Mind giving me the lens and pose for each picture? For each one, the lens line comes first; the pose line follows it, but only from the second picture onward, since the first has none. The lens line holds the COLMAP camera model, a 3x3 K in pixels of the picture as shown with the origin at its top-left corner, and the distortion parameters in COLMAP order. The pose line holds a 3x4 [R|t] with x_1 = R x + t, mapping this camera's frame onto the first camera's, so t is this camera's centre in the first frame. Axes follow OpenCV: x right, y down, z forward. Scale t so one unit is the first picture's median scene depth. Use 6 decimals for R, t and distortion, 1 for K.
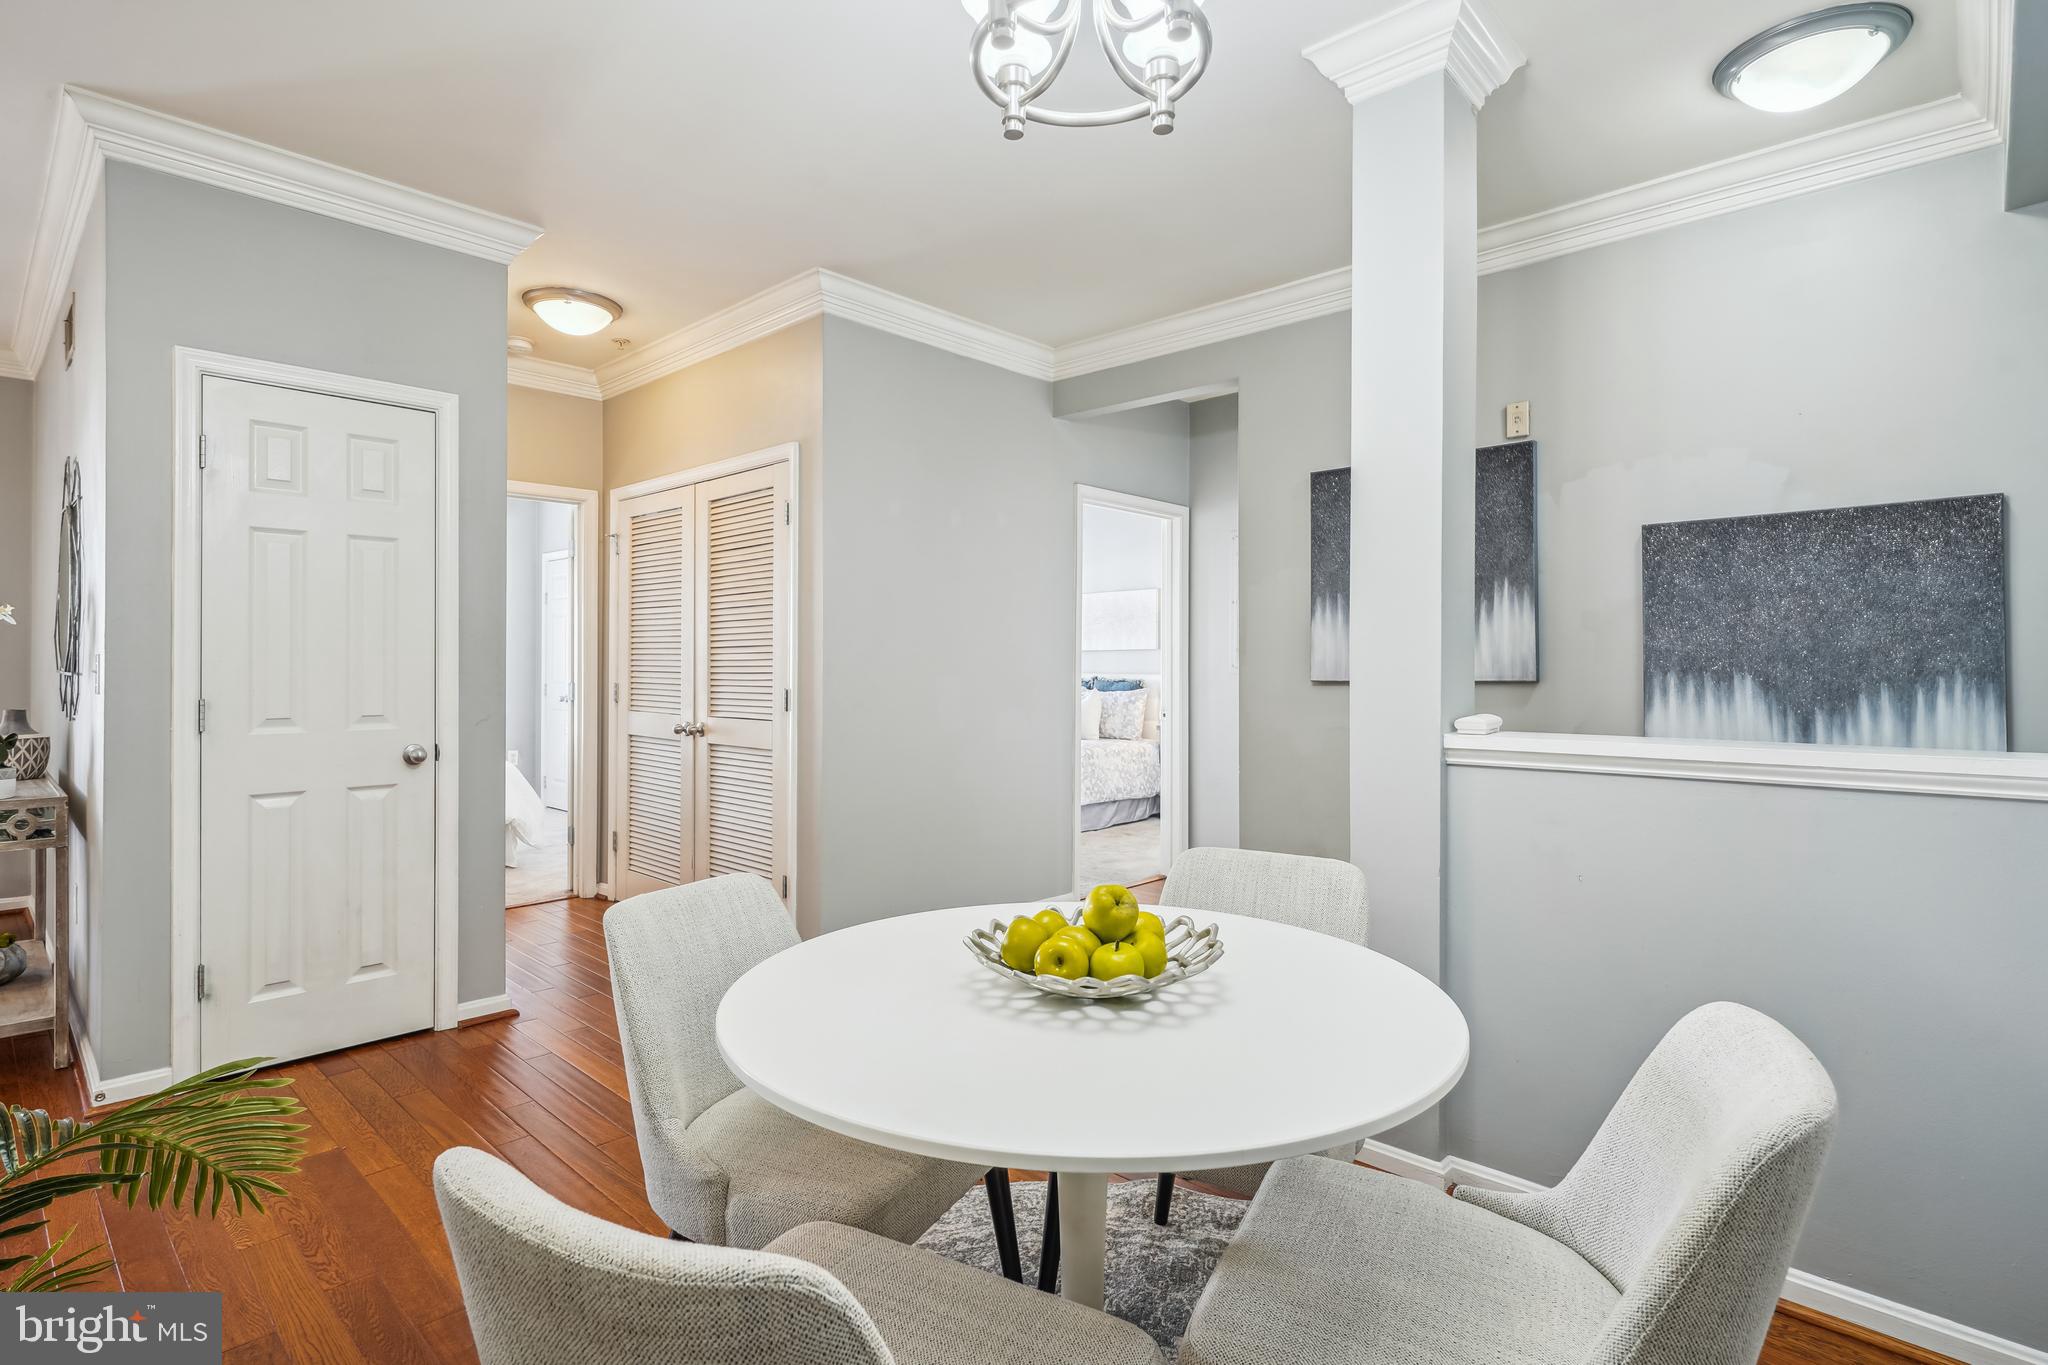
lens RADIAL K [[1013.1, 0, 1014.5], [0, 1013.1, 672.4], [0, 0, 1]] dist [0.001202, -0.001222]
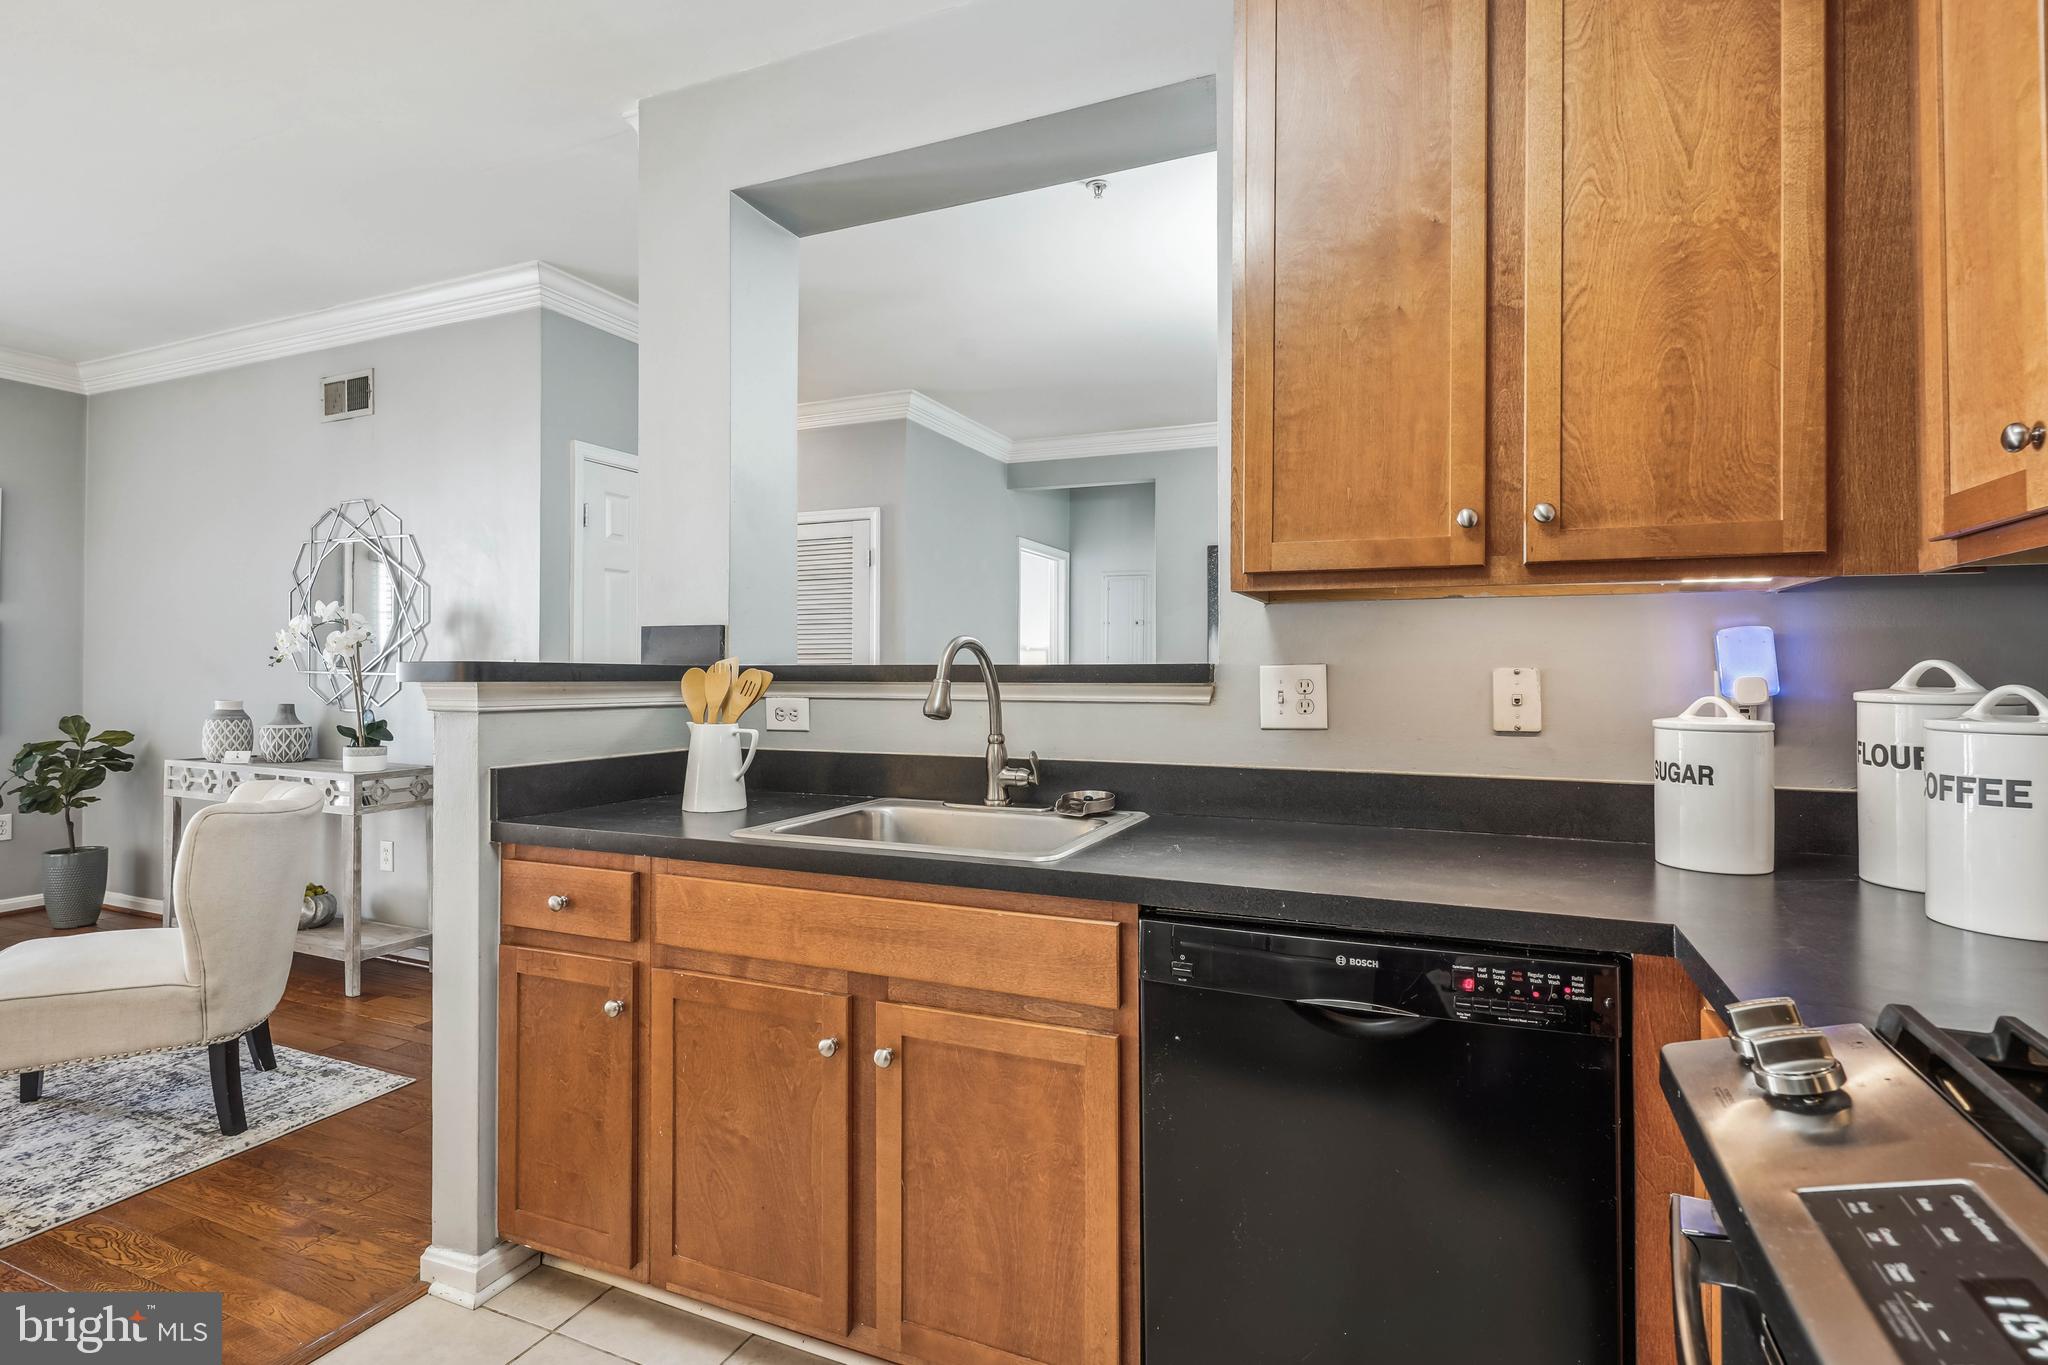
lens RADIAL K [[1019.9, 0, 1018.0], [0, 1019.9, 663.7], [0, 0, 1]] dist [-0.002181, -0.001002]
pose [[0.940732, 0.002487, 0.339142, -0.623034], [0.001709, 0.999926, -0.012071, 0.005237], [-0.339146, 0.011935, 0.940658, -0.464059]]
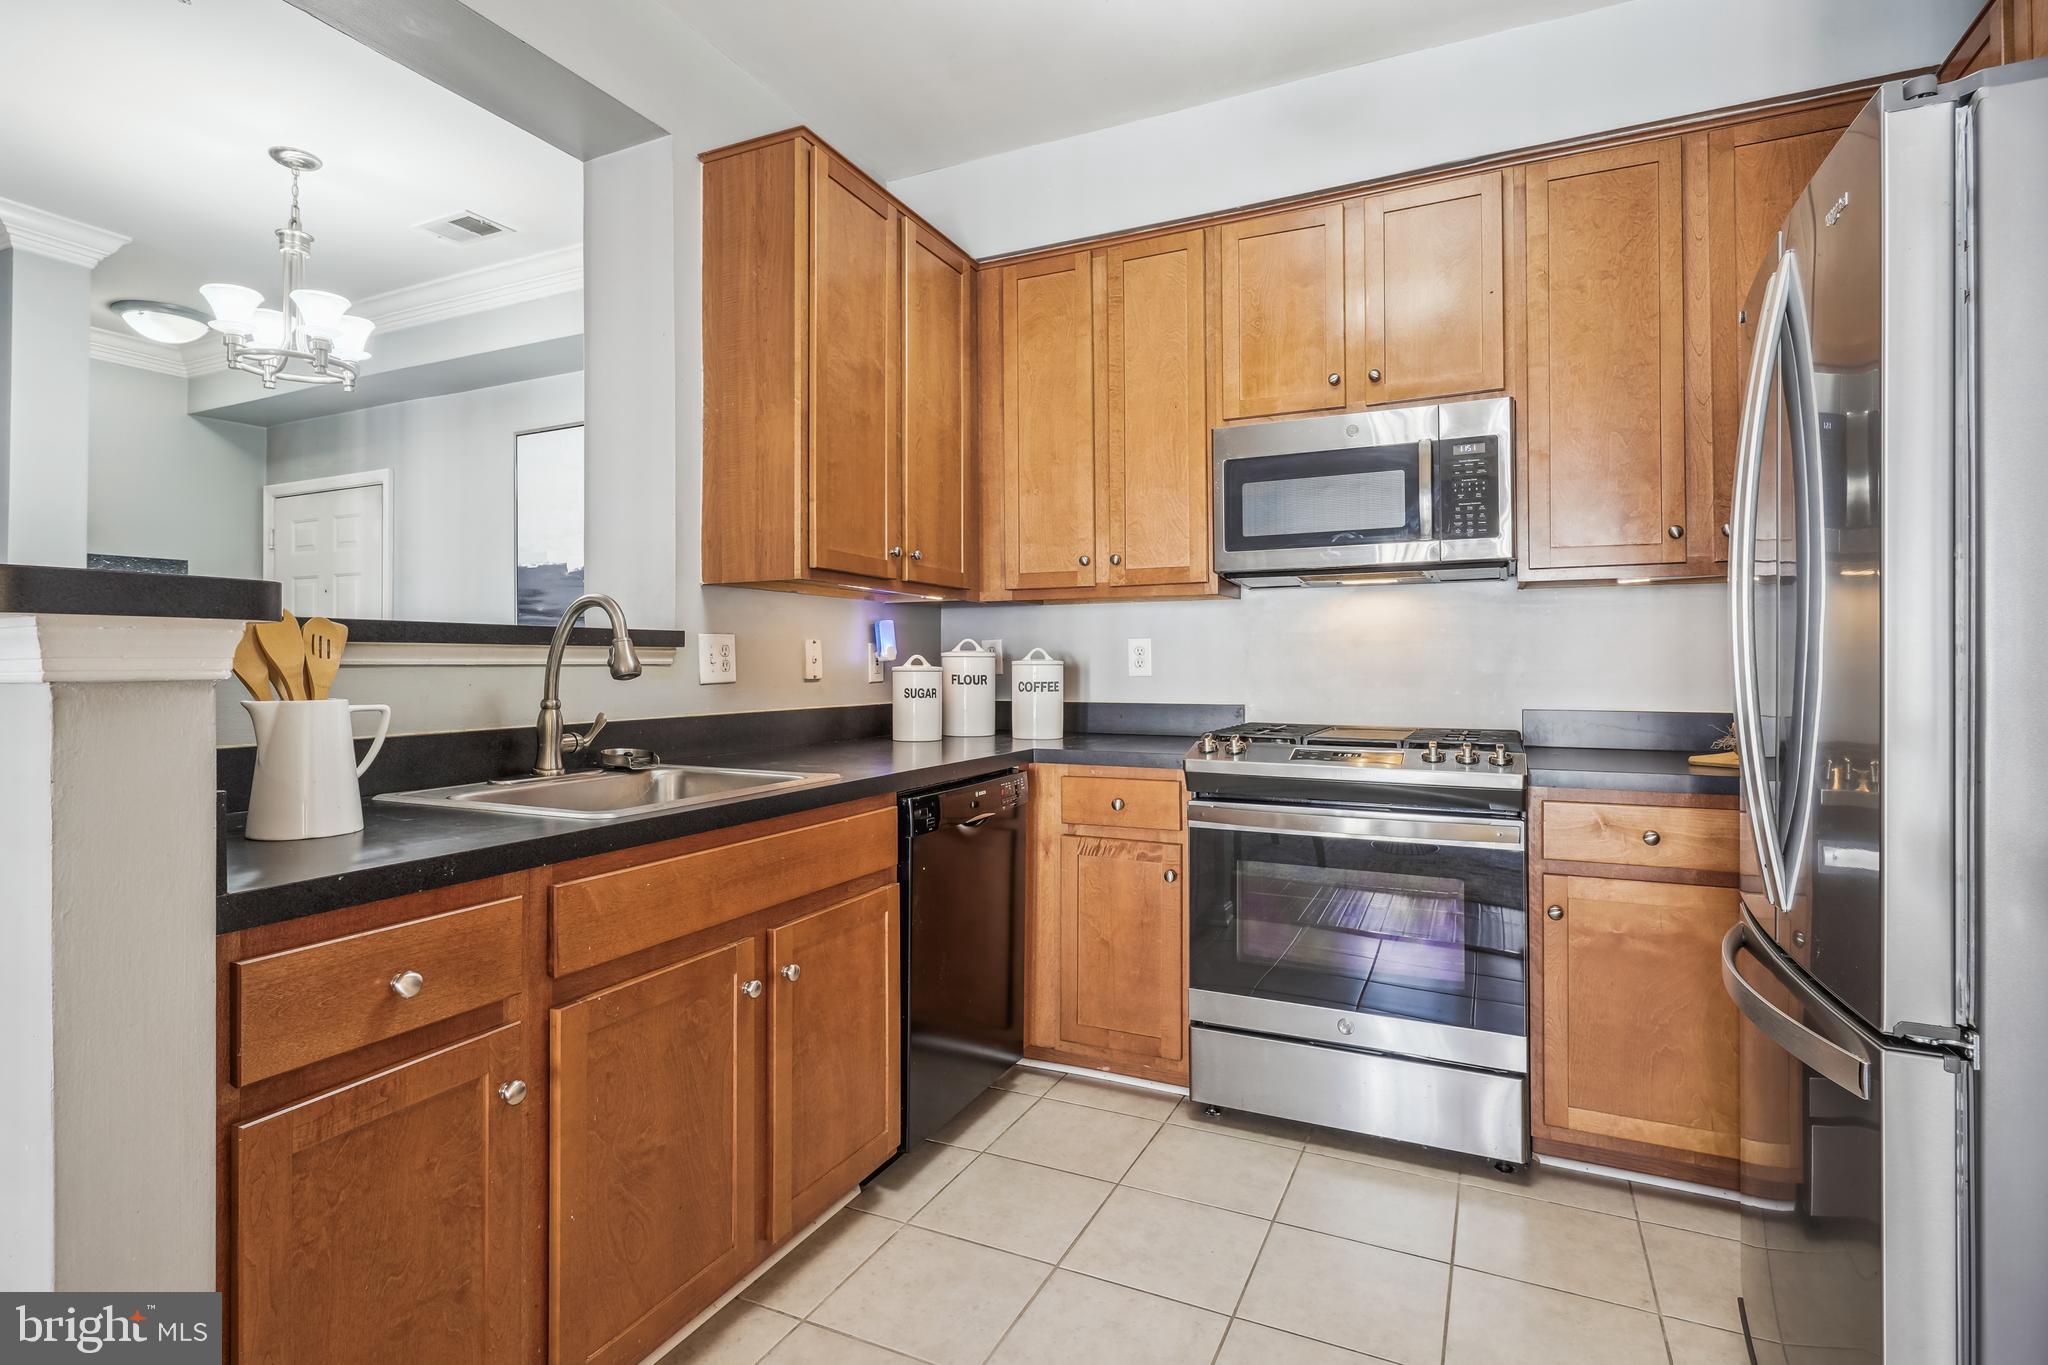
lens RADIAL K [[1021.7, 0, 1003.7], [0, 1021.7, 648.2], [0, 0, 1]] dist [0.003931, -0.000045]
pose [[-0.302674, 0.013128, 0.953004, -1.080988], [0.007903, 0.999905, -0.011264, 0.020236], [-0.953061, 0.004122, -0.302749, 0.078344]]
